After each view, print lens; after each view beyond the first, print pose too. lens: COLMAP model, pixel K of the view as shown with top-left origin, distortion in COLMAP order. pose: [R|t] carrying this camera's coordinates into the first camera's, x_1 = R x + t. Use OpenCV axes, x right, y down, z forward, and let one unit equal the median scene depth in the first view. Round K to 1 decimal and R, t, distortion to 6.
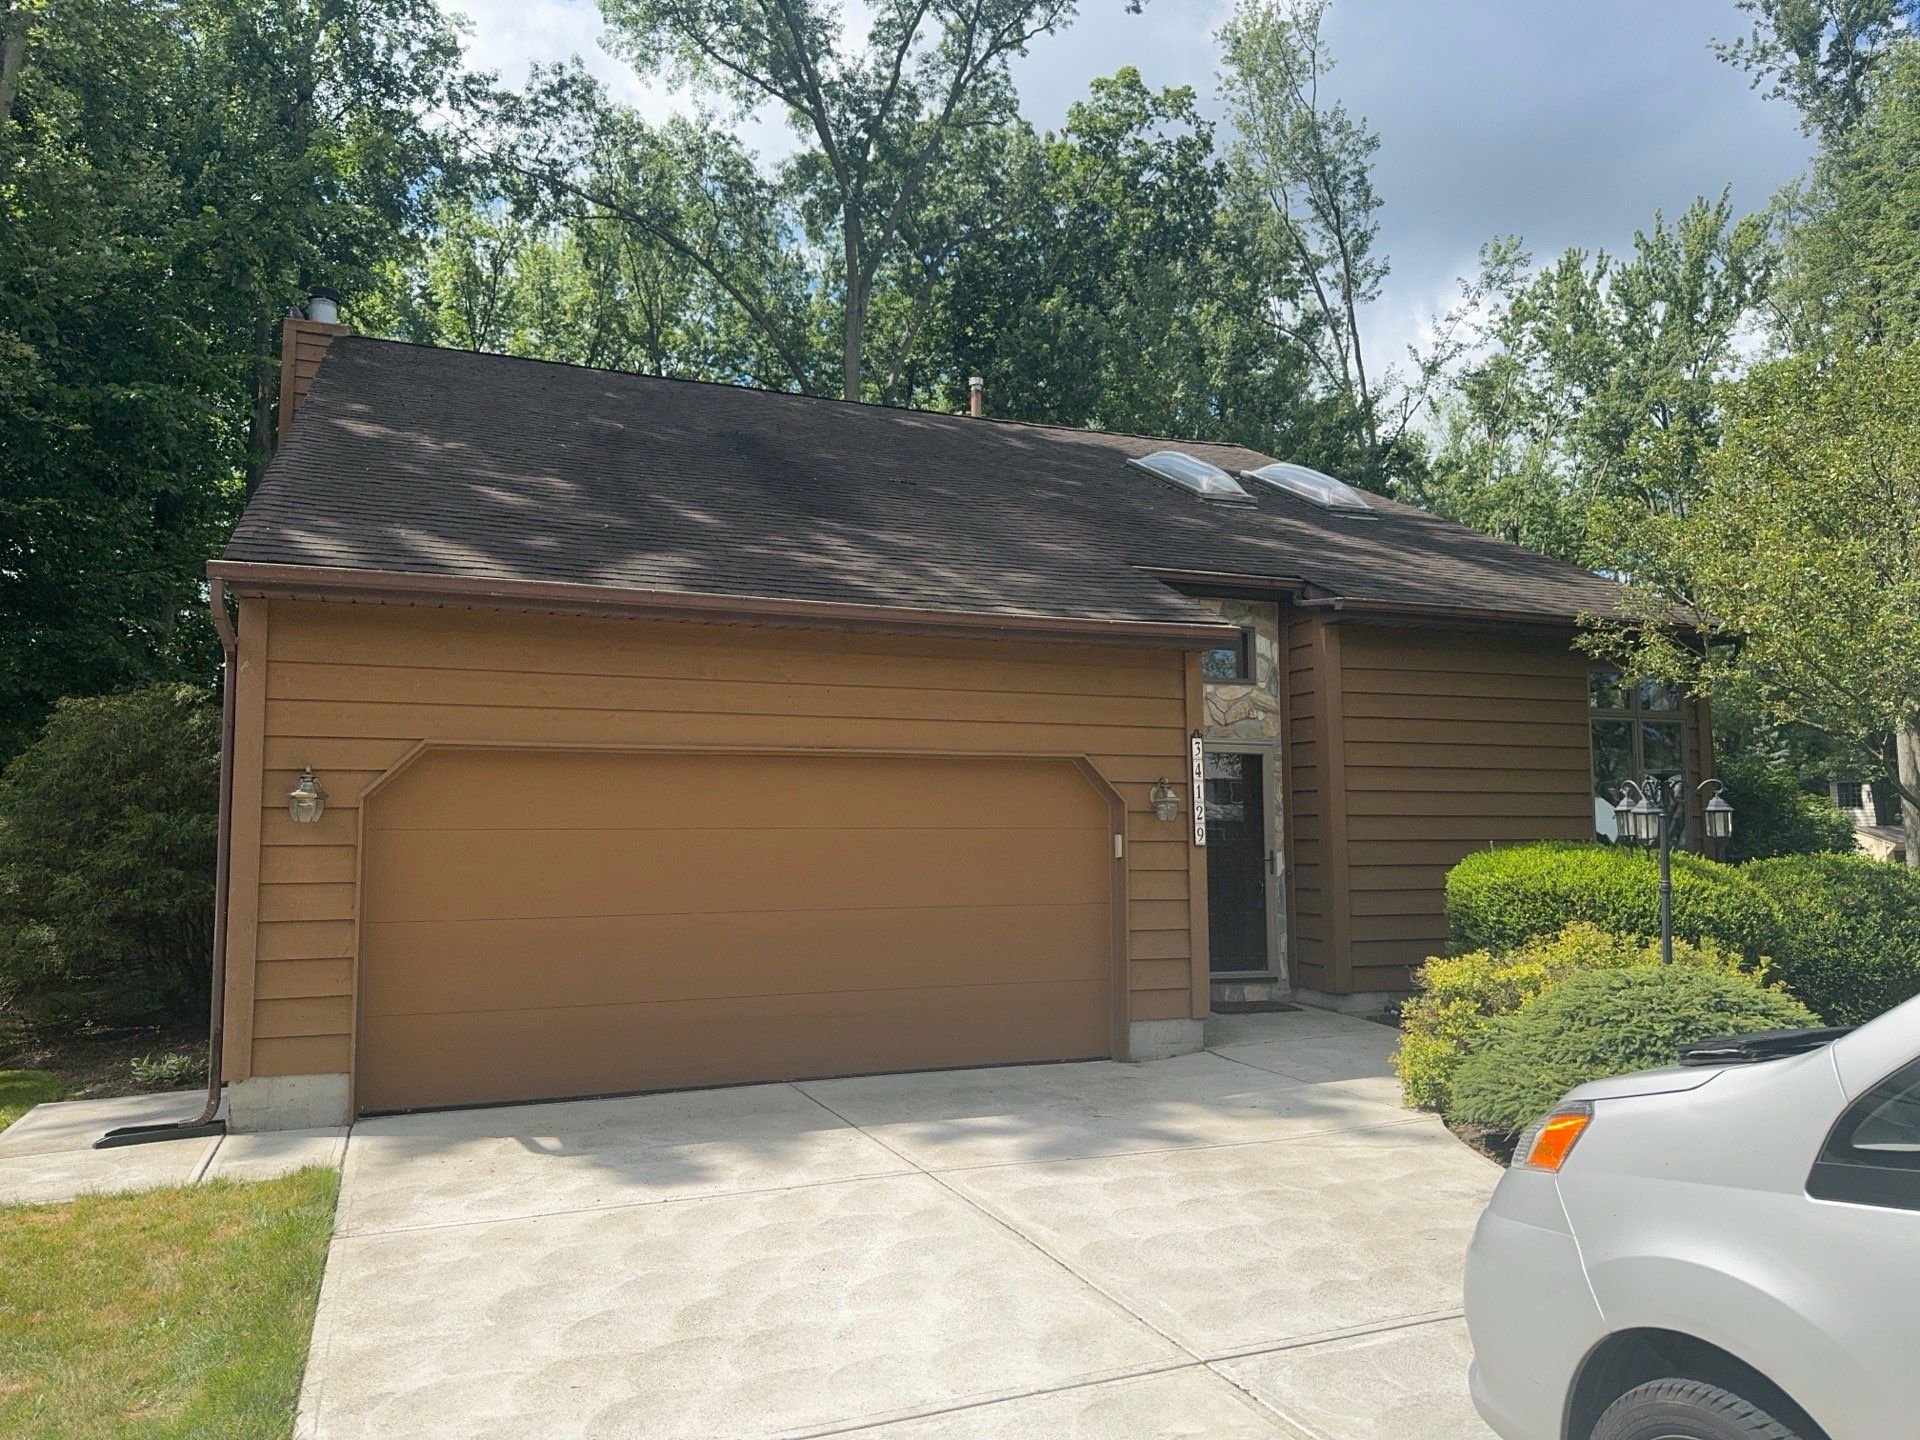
lens RADIAL K [[1344.3, 0, 961.9], [0, 1344.3, 722.5], [0, 0, 1]] dist [-0.005887, 0.012608]
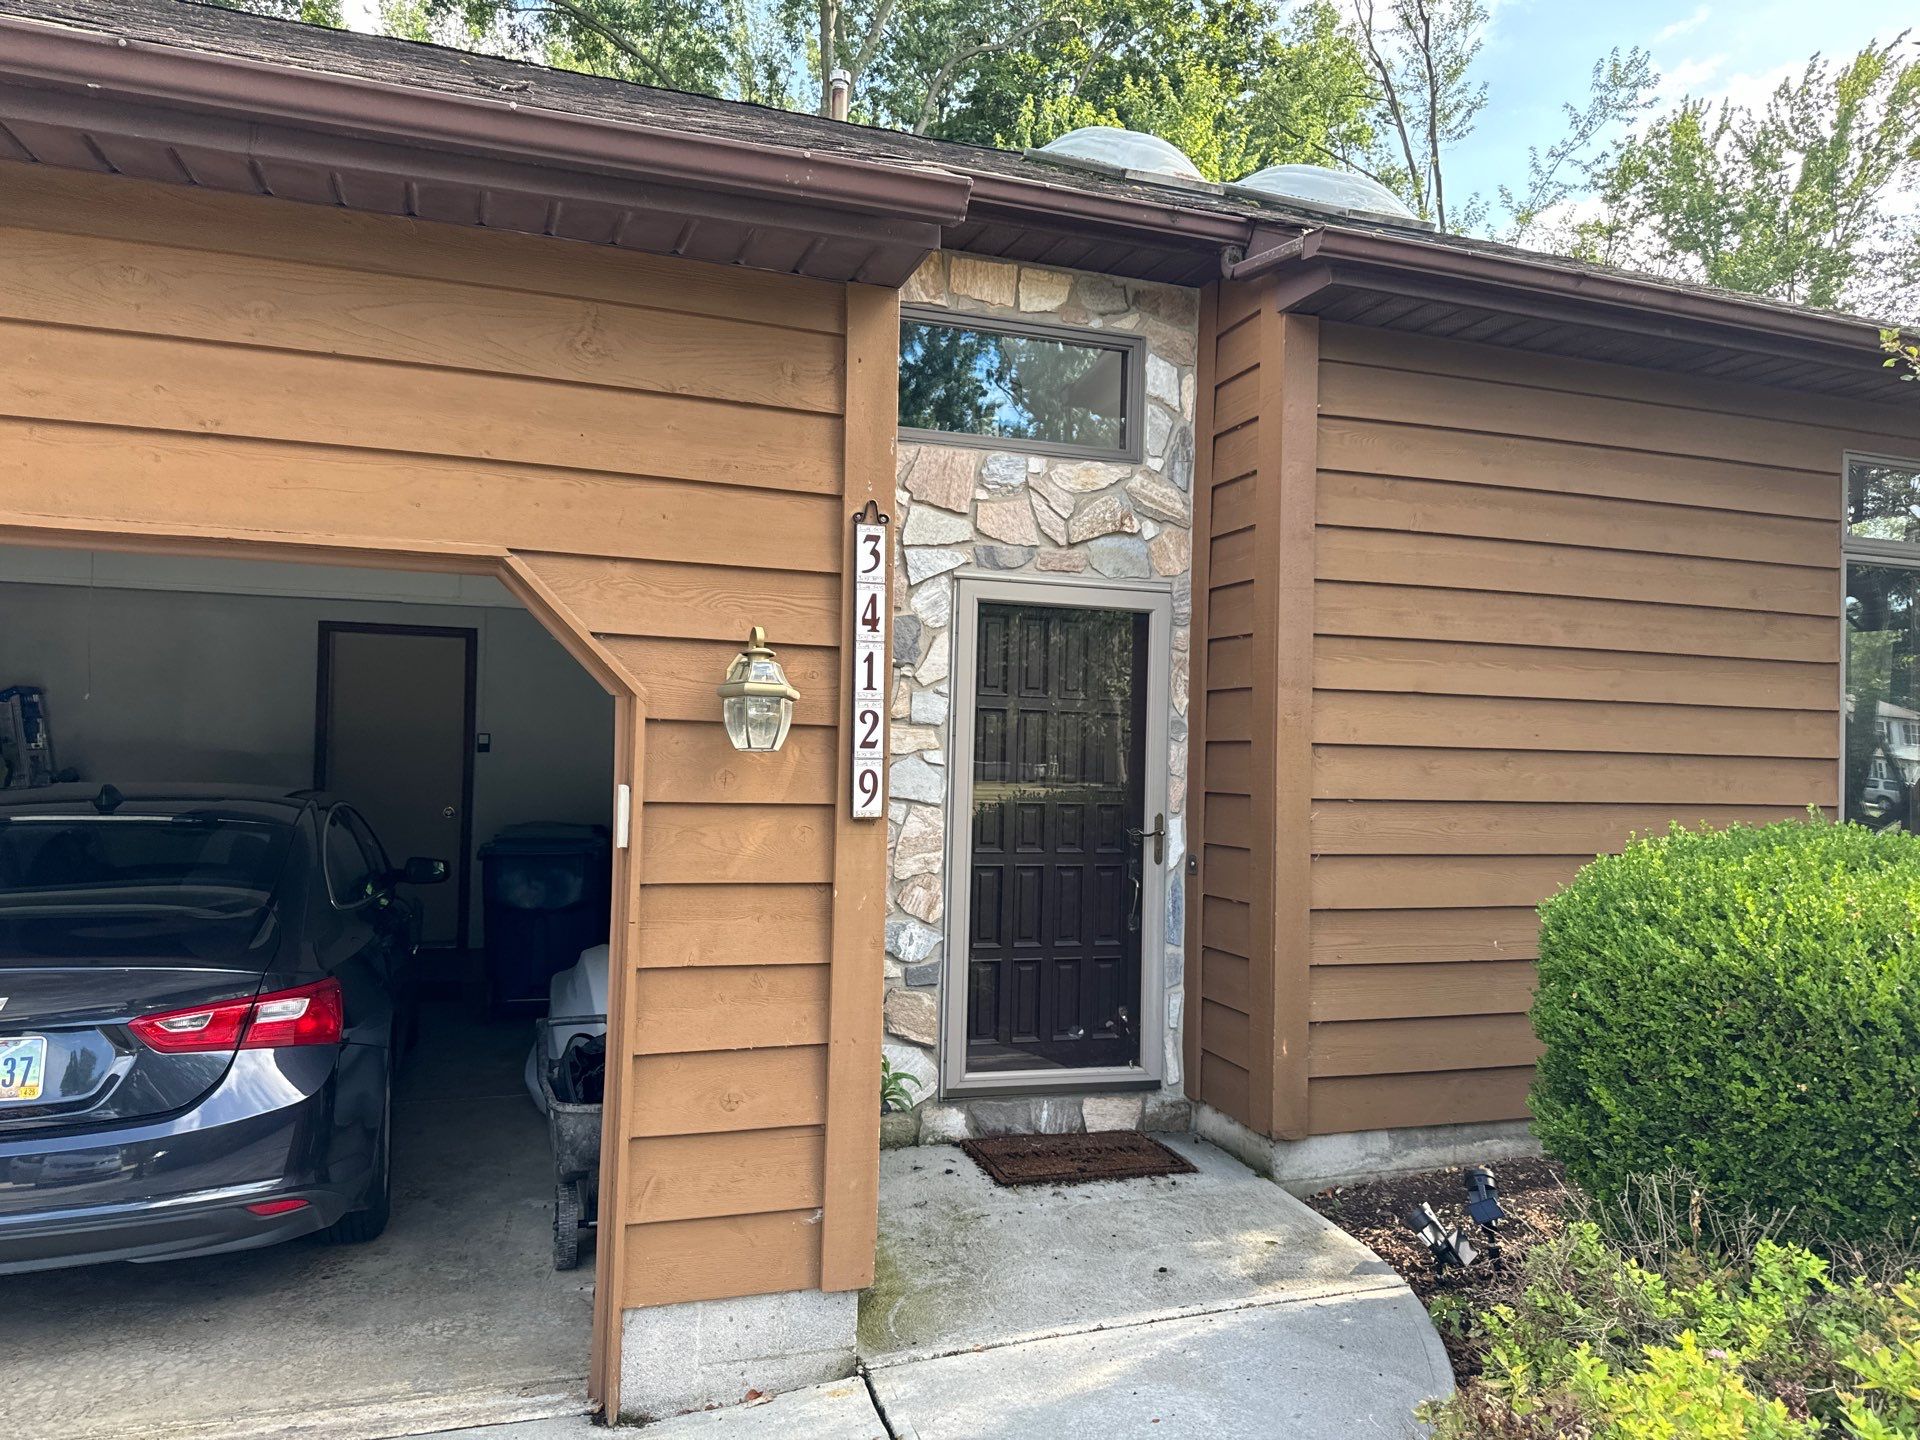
lens RADIAL K [[1344.3, 0, 1010.5], [0, 1344.3, 781.5], [0, 0, 1]] dist [-0.005887, 0.012608]
pose [[0.999659, 0.024539, -0.008937, 0.046812], [-0.023469, 0.994223, 0.104741, 0.008969], [0.011456, -0.104496, 0.994459, 0.135779]]
